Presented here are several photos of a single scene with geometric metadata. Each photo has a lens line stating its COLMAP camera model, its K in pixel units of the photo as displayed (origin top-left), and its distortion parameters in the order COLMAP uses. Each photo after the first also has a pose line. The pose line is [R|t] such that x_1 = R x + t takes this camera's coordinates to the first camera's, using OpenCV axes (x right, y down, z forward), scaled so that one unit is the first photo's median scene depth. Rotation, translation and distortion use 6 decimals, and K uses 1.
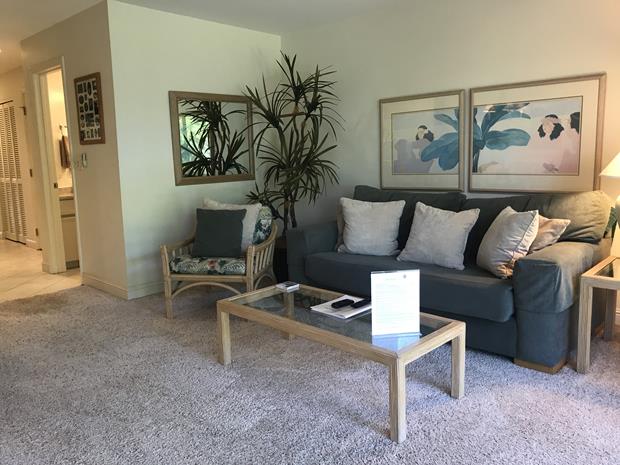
lens RADIAL K [[509.3, 0, 310.0], [0, 509.3, 232.5], [0, 0, 1]] dist [0.008912, 0.005293]
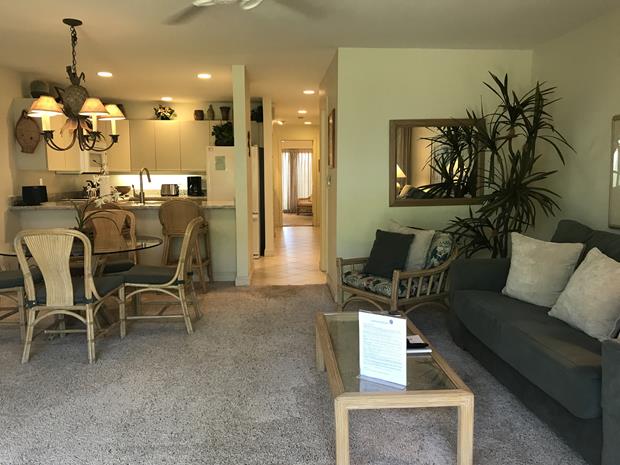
lens RADIAL K [[511.3, 0, 310.4], [0, 511.3, 226.2], [0, 0, 1]] dist [0.051888, -0.070195]
pose [[0.723118, 0.090454, -0.684776, 0.413310], [-0.113769, 0.993445, 0.011088, -0.048728], [0.681290, 0.069888, 0.728670, 0.108855]]
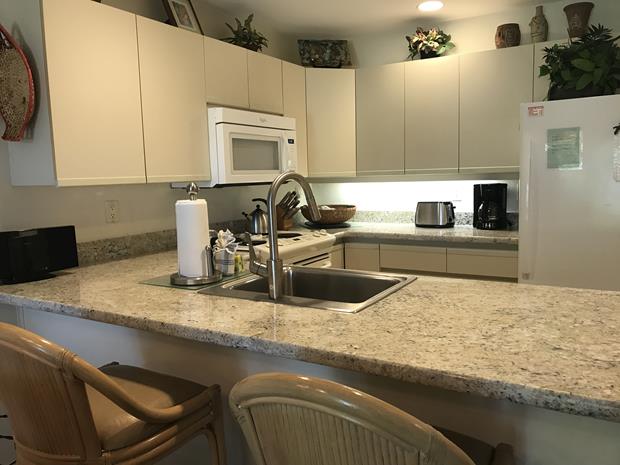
lens RADIAL K [[509.3, 0, 310.0], [0, 509.3, 232.5], [0, 0, 1]] dist [0.008912, 0.005293]
pose [[0.216143, 0.127289, -0.968029, -0.564648], [-0.119565, 0.987454, 0.103146, -0.143174], [0.969013, 0.093448, 0.228651, 0.789429]]
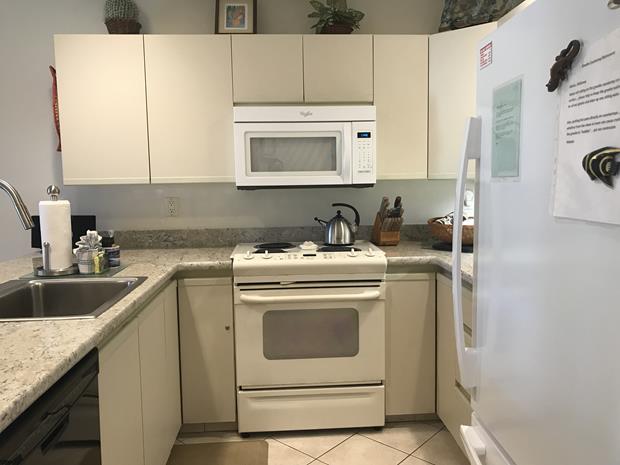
lens RADIAL K [[509.3, 0, 310.0], [0, 509.3, 232.5], [0, 0, 1]] dist [0.008912, 0.005293]
pose [[-0.680010, 0.108376, -0.725149, -0.852274], [-0.077257, 0.972919, 0.217854, -0.218653], [0.729121, 0.204166, -0.653222, 1.363863]]
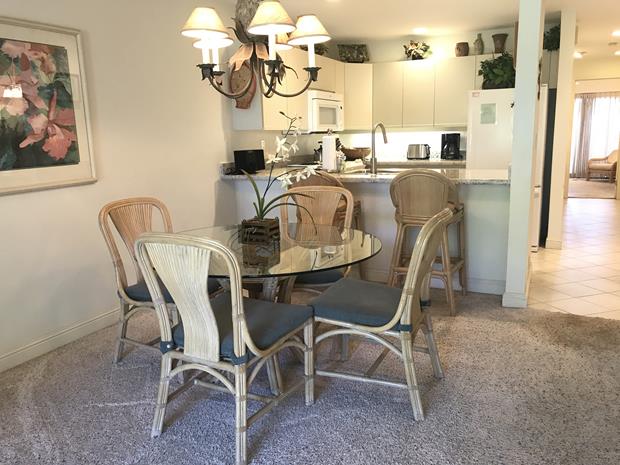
lens RADIAL K [[511.3, 0, 310.4], [0, 511.3, 226.2], [0, 0, 1]] dist [0.051888, -0.070195]
pose [[0.309185, 0.184709, -0.932892, 0.020423], [-0.124365, 0.980386, 0.152894, -0.081244], [0.942835, 0.068746, 0.326092, 0.388842]]
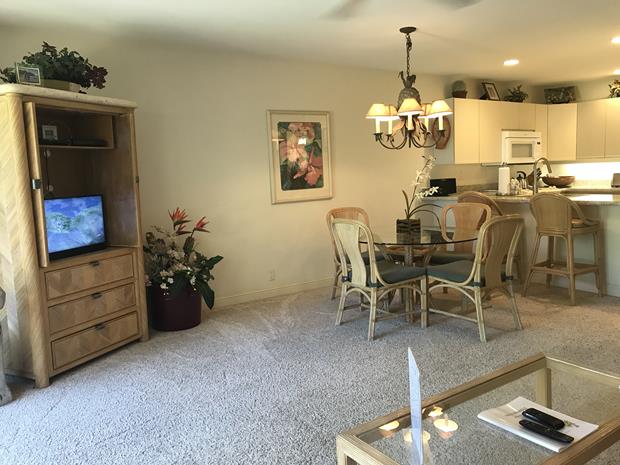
lens RADIAL K [[509.3, 0, 310.0], [0, 509.3, 232.5], [0, 0, 1]] dist [0.008912, 0.005293]
pose [[-0.208719, 0.144418, -0.967254, 0.498783], [-0.099898, 0.980715, 0.167985, -0.117506], [0.972860, 0.131688, -0.190267, 0.546479]]
